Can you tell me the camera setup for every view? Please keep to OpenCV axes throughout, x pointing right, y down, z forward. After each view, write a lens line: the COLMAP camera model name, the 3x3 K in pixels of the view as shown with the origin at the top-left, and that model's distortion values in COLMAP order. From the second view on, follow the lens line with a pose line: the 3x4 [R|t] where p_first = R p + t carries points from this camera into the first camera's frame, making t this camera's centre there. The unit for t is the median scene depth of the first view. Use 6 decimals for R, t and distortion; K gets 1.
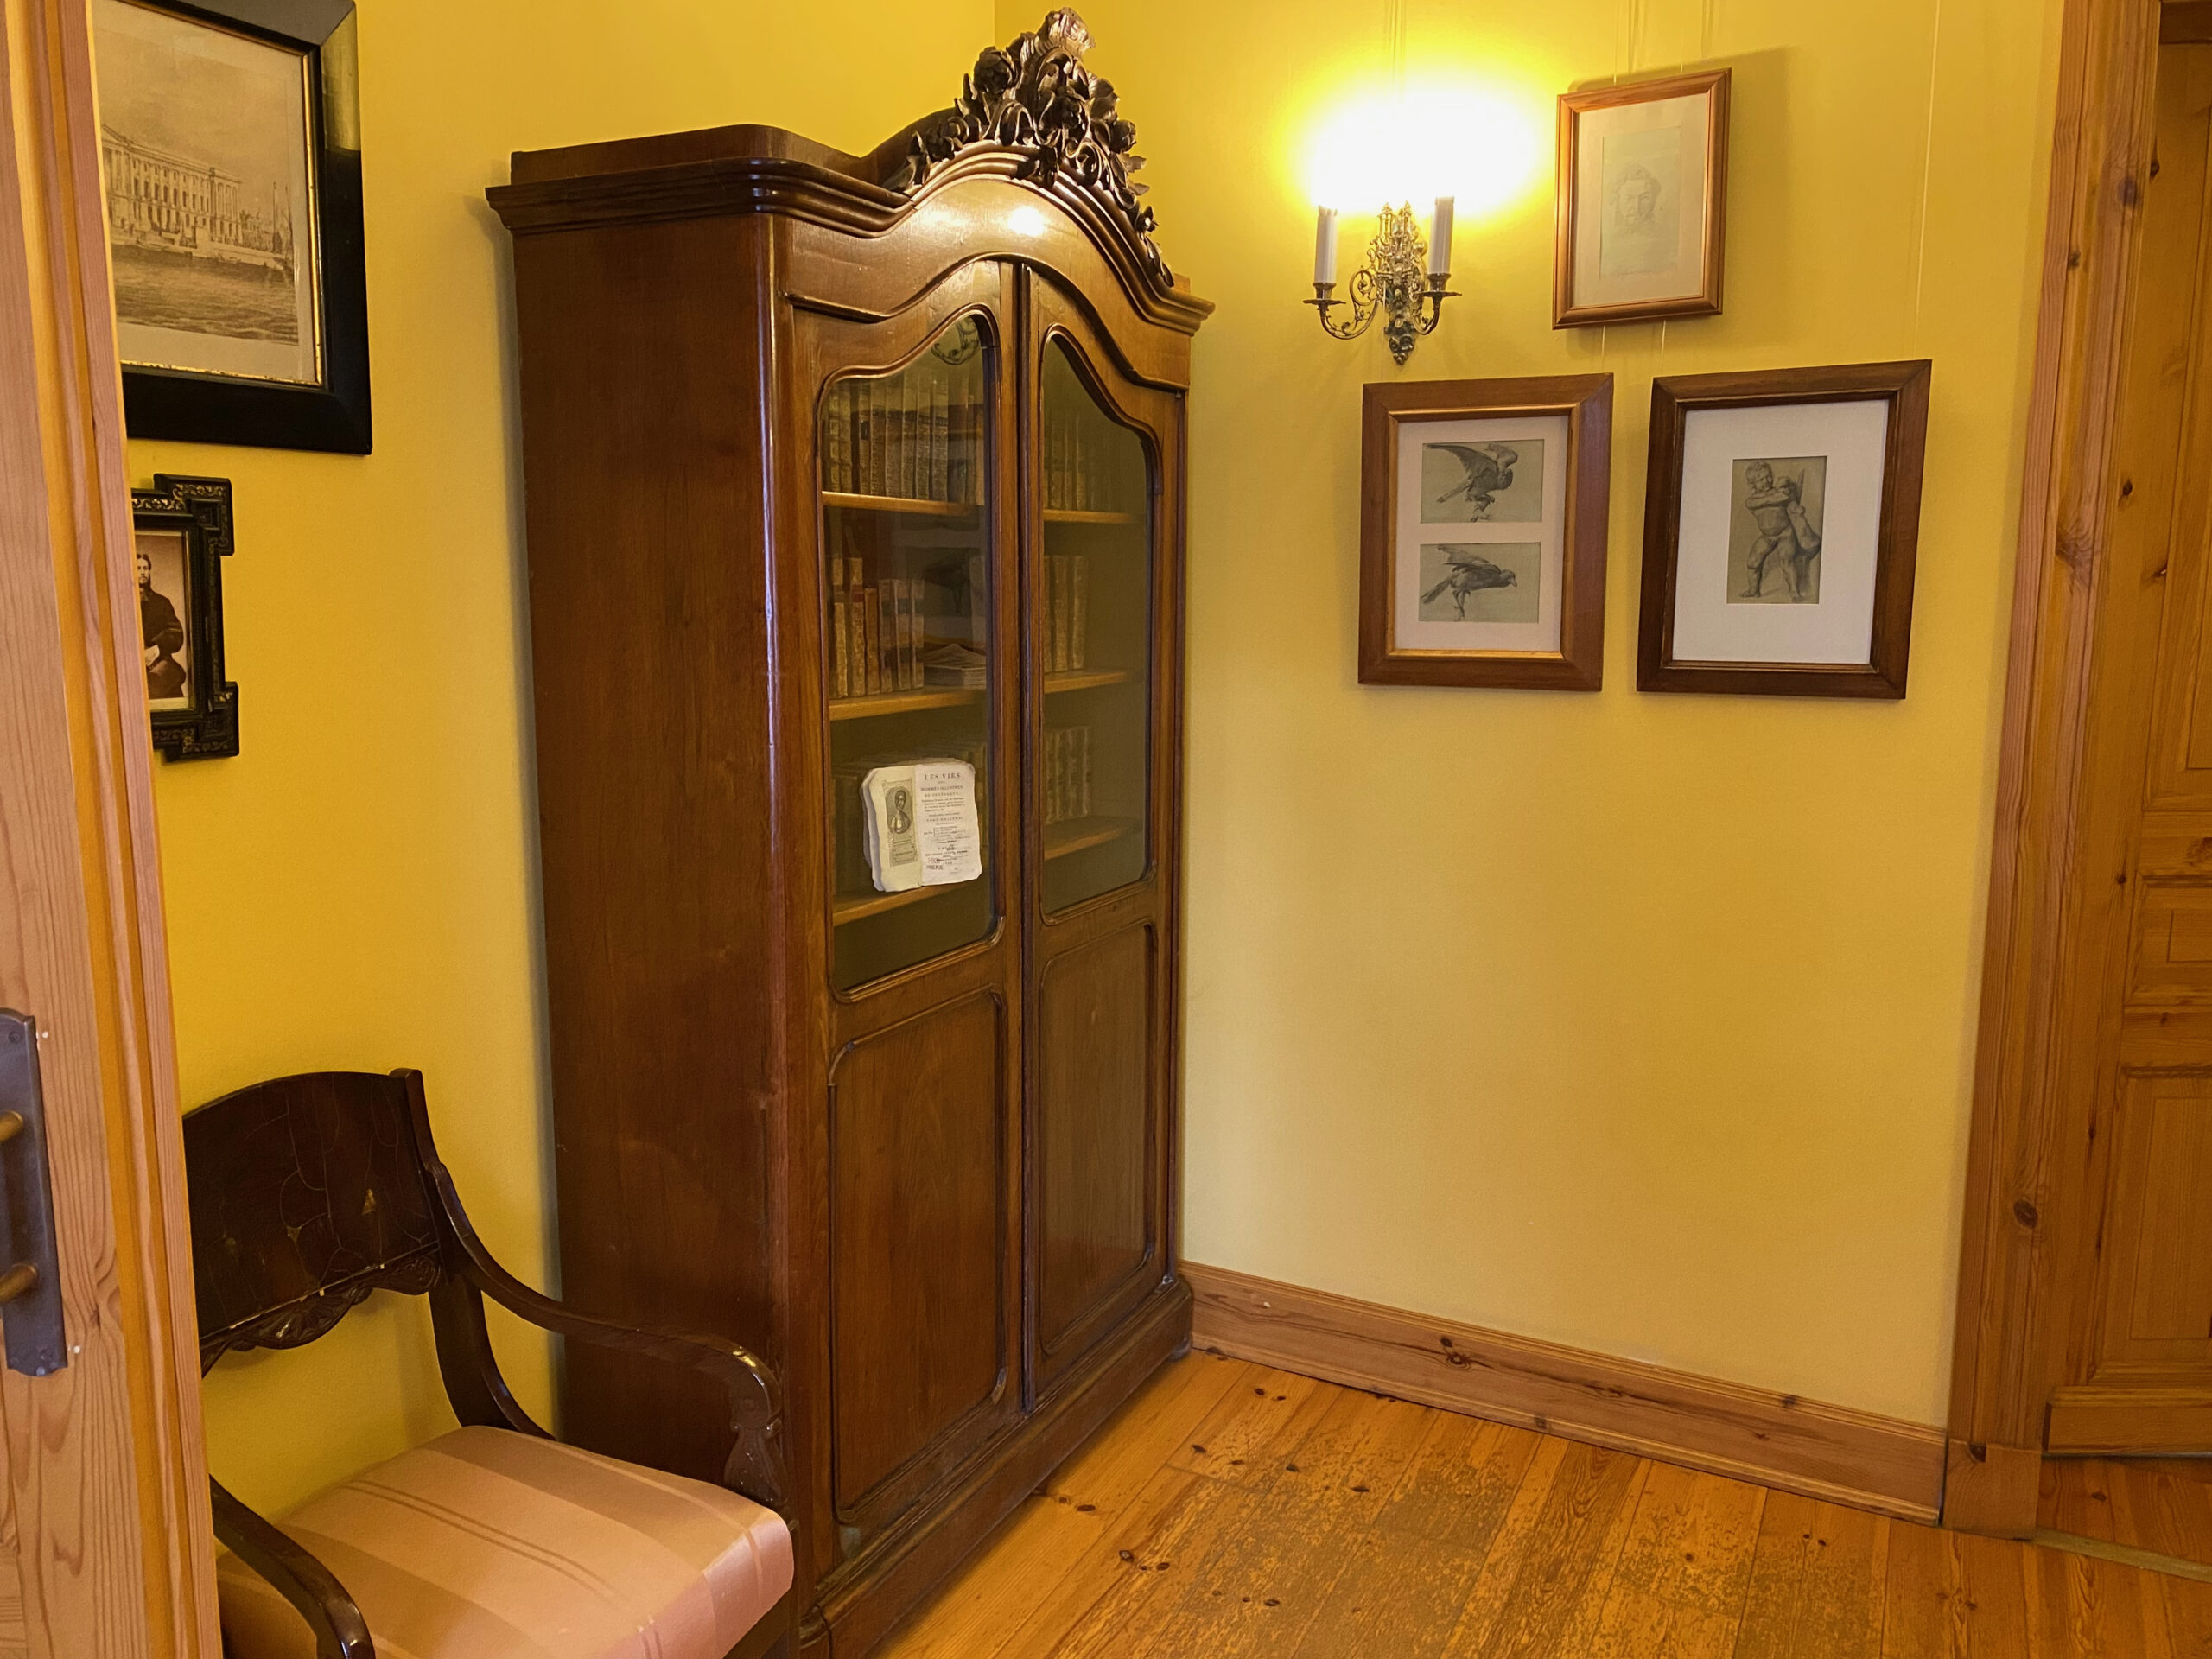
lens RADIAL K [[1689.8, 0, 1097.0], [0, 1689.8, 827.3], [0, 0, 1]] dist [0.016832, -0.019282]
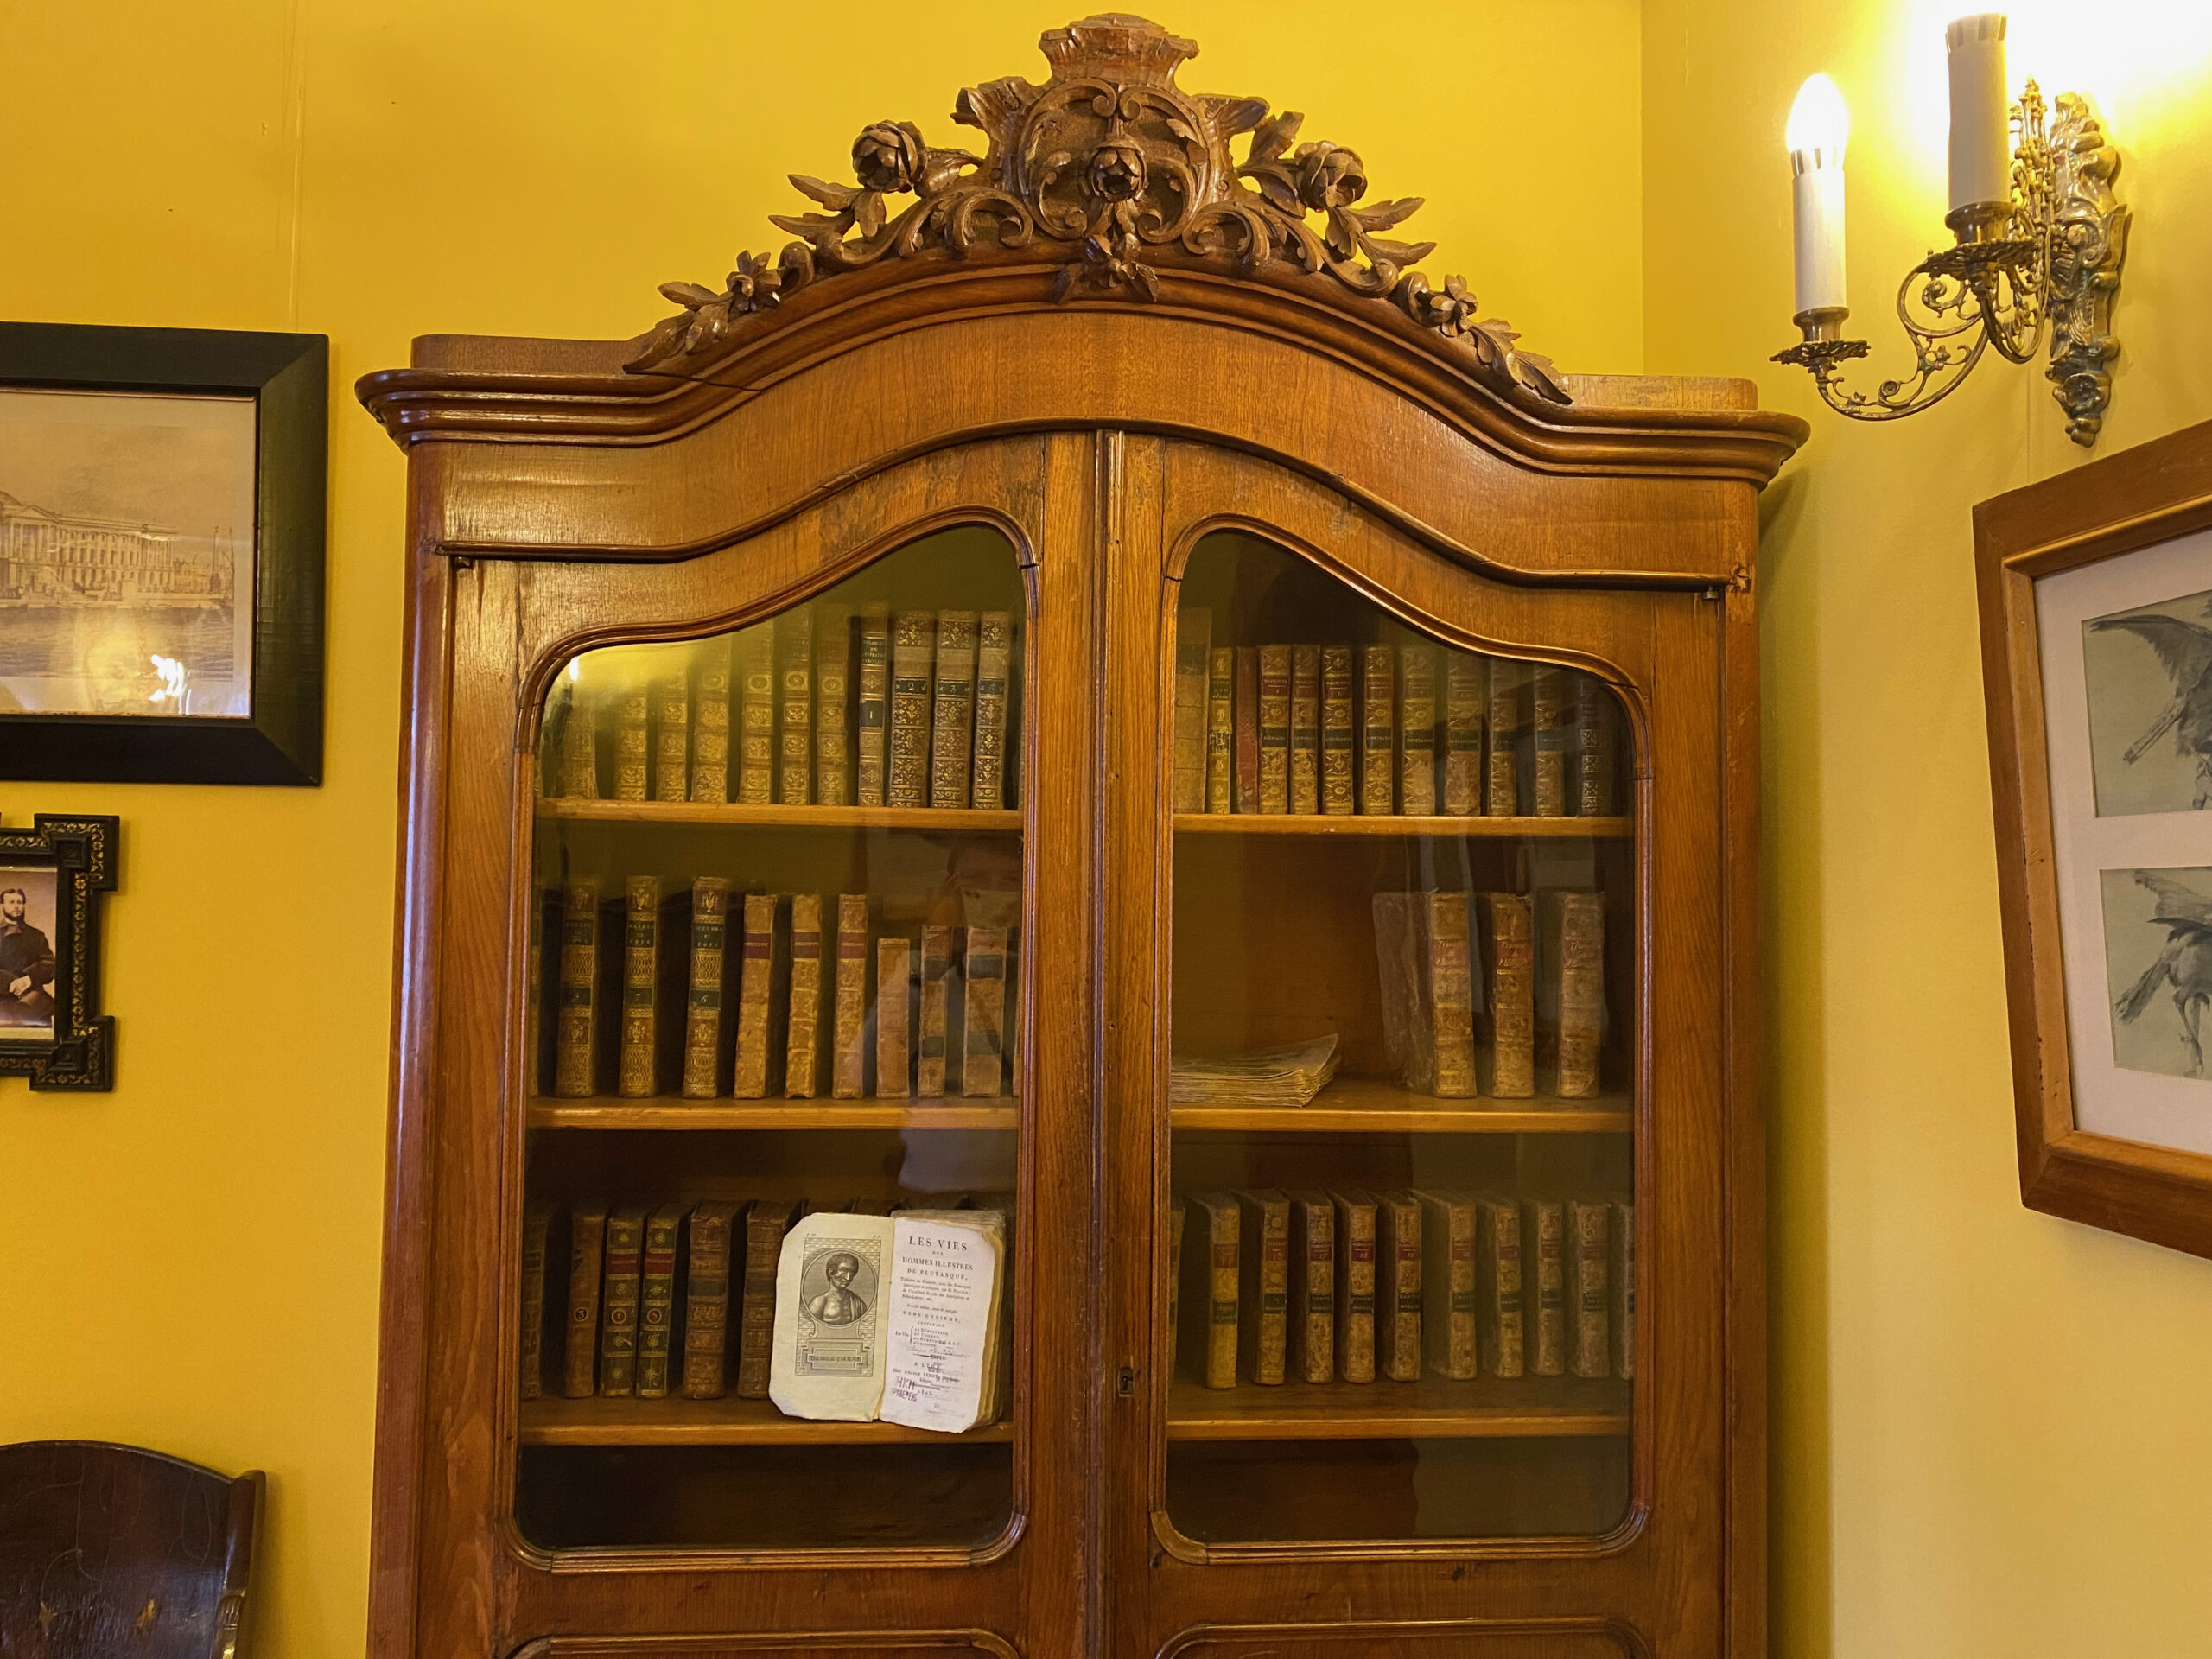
lens RADIAL K [[1689.8, 0, 1104.8], [0, 1689.8, 816.0], [0, 0, 1]] dist [0.016832, -0.019282]
pose [[0.522948, -0.036693, -0.851574, 0.483824], [-0.139230, 0.981977, -0.127812, -0.116368], [0.840916, 0.185404, 0.508415, 0.721633]]
